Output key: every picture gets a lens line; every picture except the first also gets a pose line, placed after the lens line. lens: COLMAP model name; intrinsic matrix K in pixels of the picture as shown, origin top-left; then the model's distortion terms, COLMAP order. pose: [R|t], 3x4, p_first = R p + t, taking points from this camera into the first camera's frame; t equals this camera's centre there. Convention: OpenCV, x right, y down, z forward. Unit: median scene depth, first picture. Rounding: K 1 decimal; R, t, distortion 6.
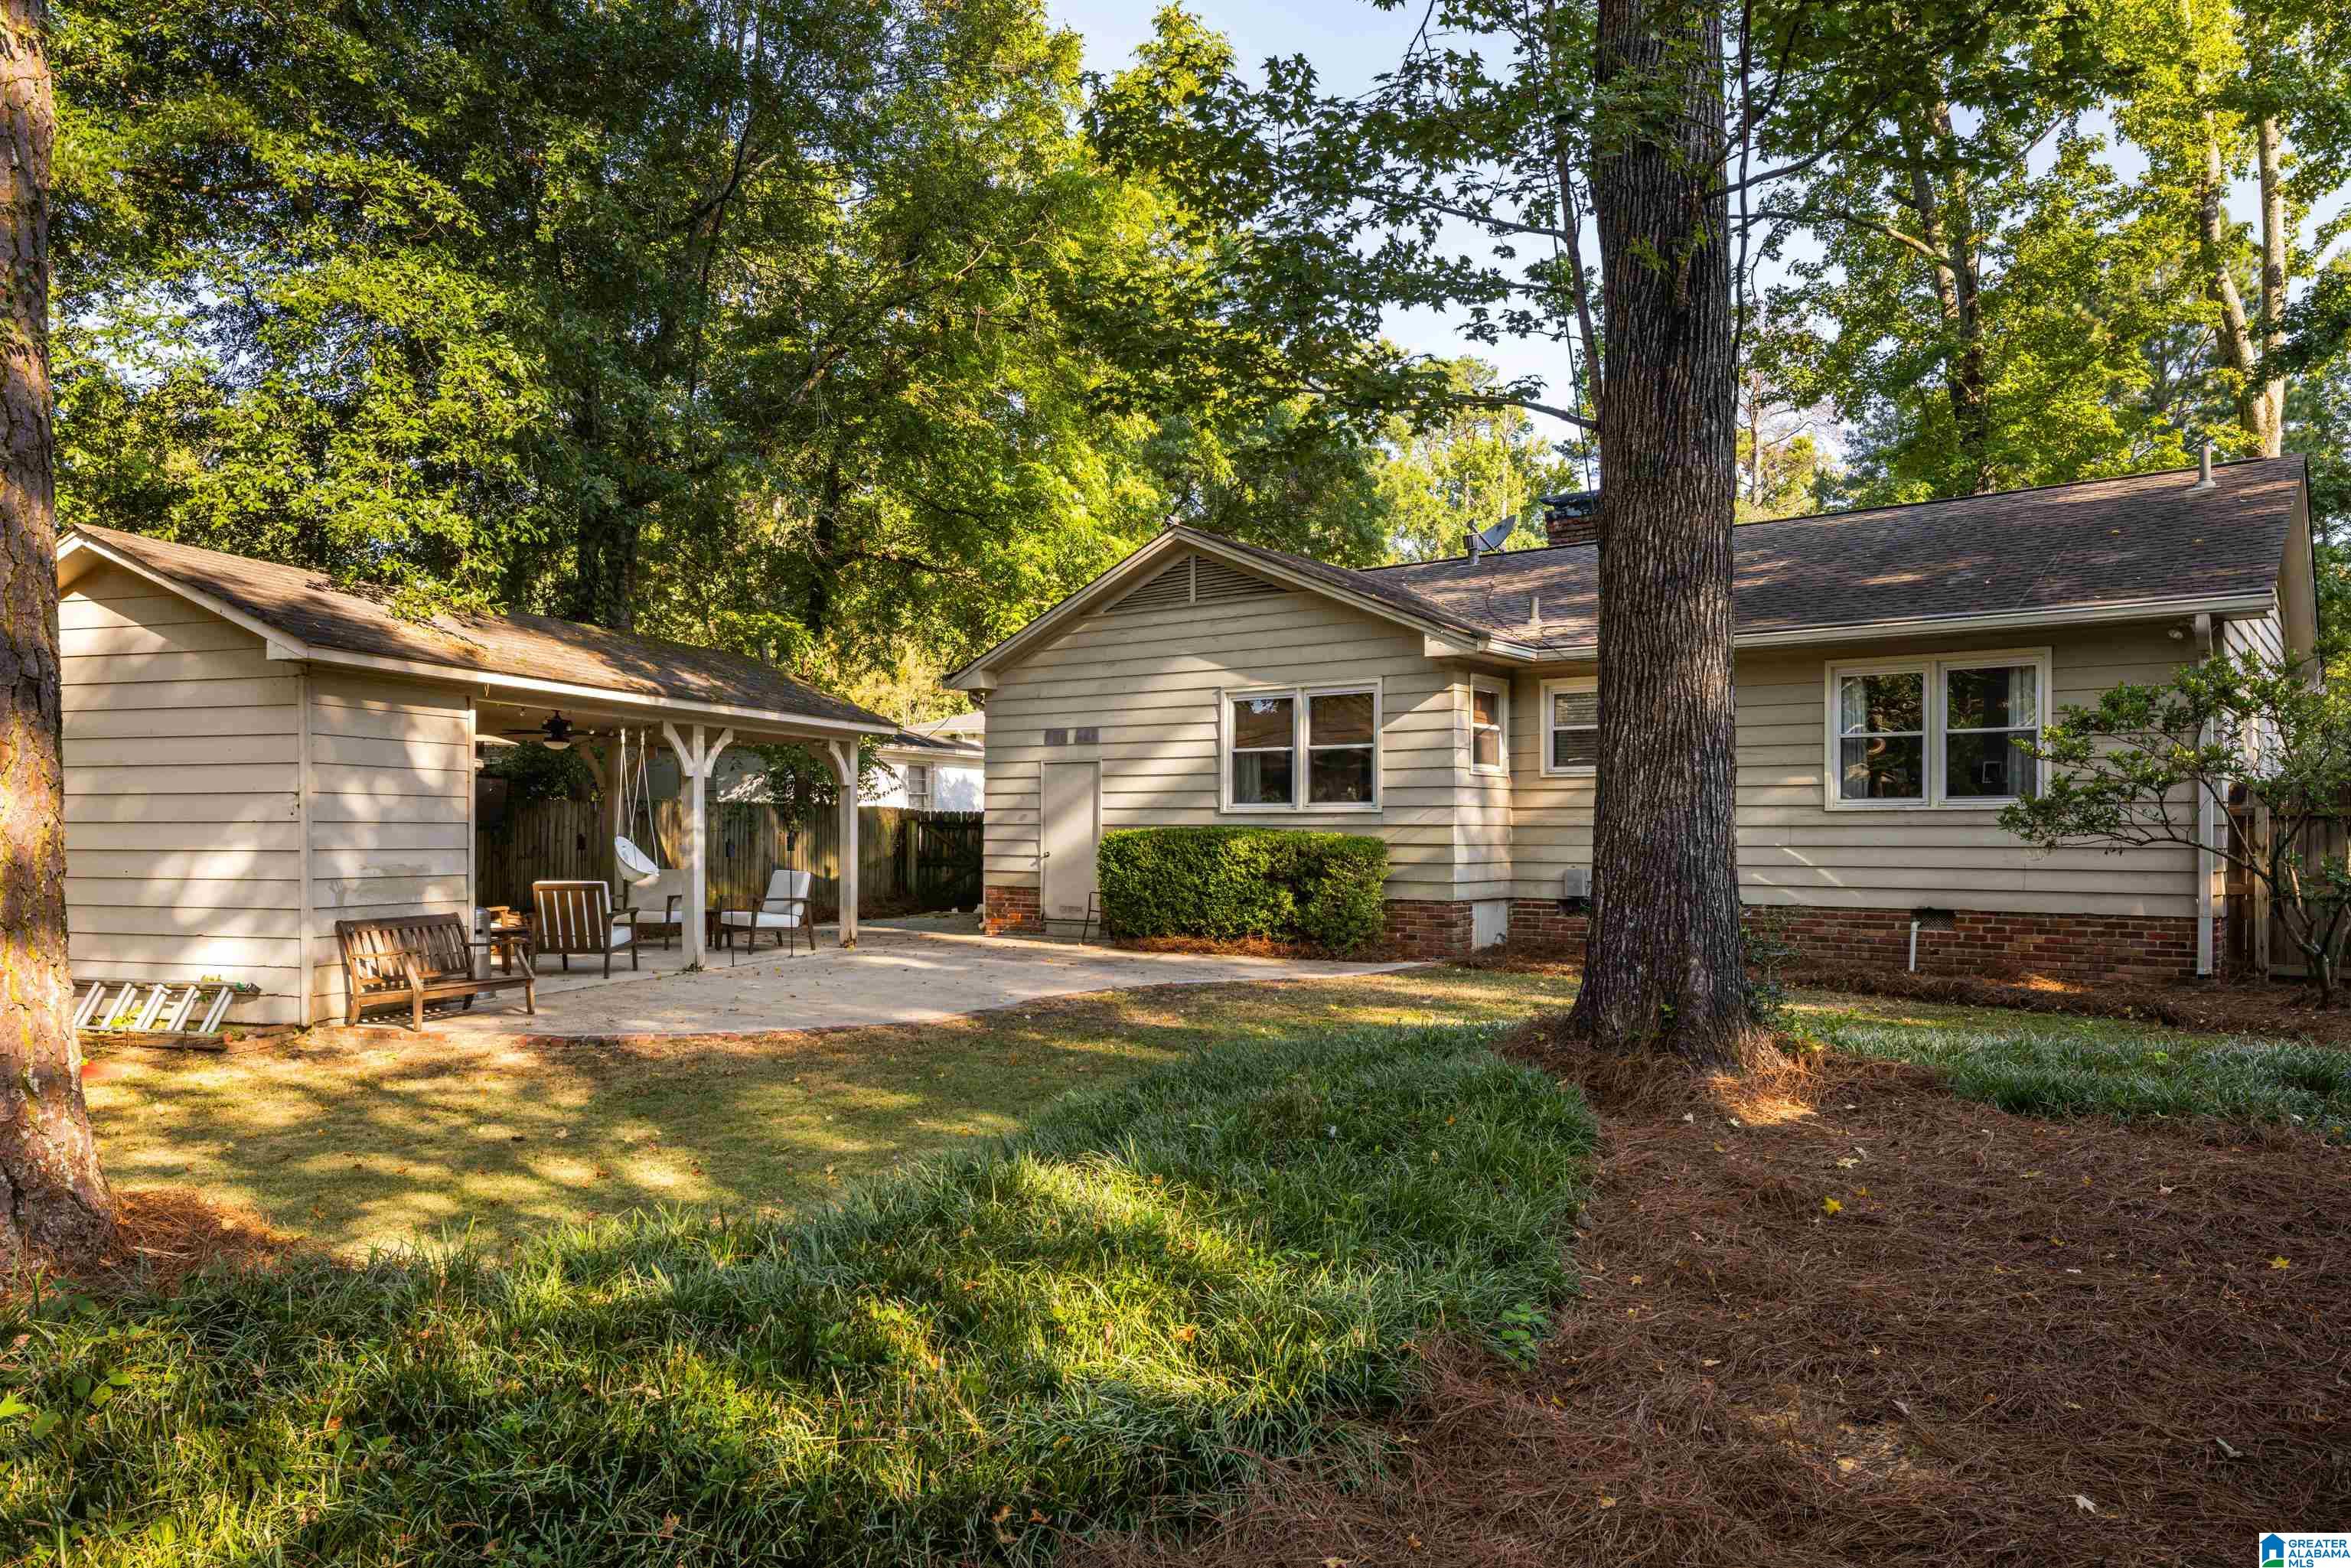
lens RADIAL K [[1613.6, 0, 1171.0], [0, 1613.6, 896.8], [0, 0, 1]] dist [0.002871, -0.004164]
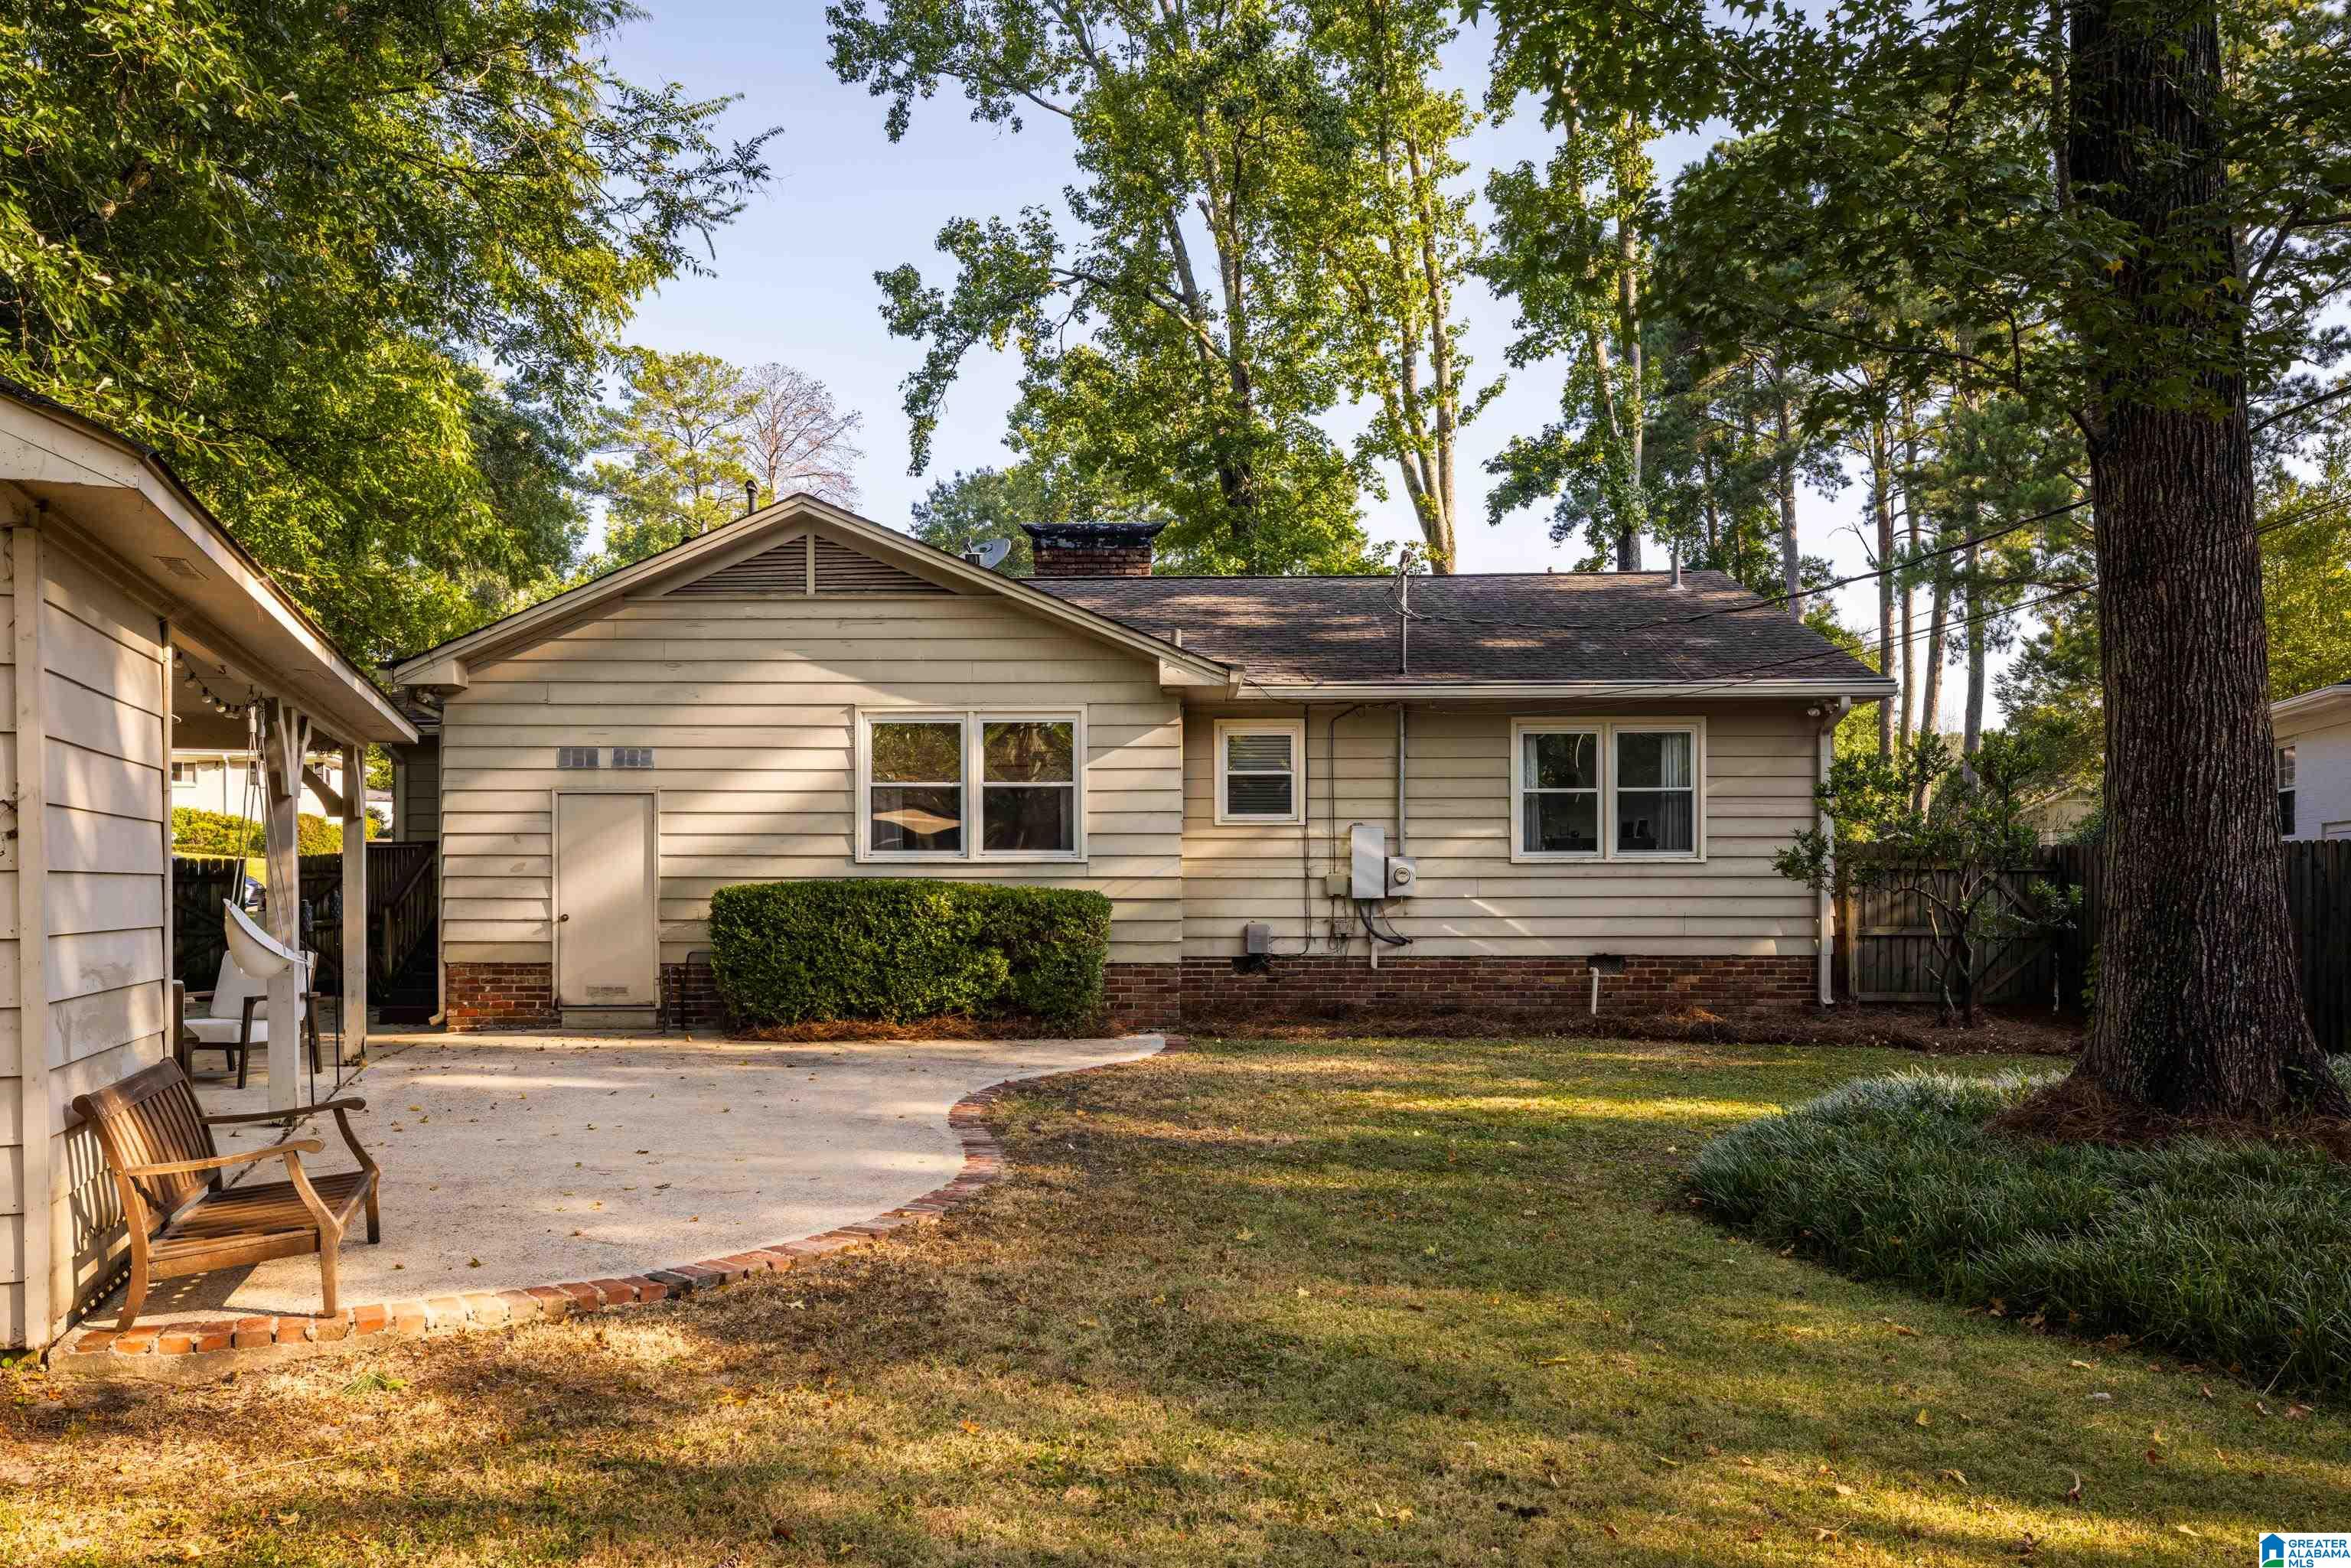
lens RADIAL K [[1613.6, 0, 1171.0], [0, 1613.6, 896.8], [0, 0, 1]] dist [0.002871, -0.004164]
pose [[0.782650, -0.009136, 0.622395, -0.367585], [0.027939, 0.999400, -0.020462, -0.015031], [-0.621834, 0.033404, 0.782436, 0.297828]]
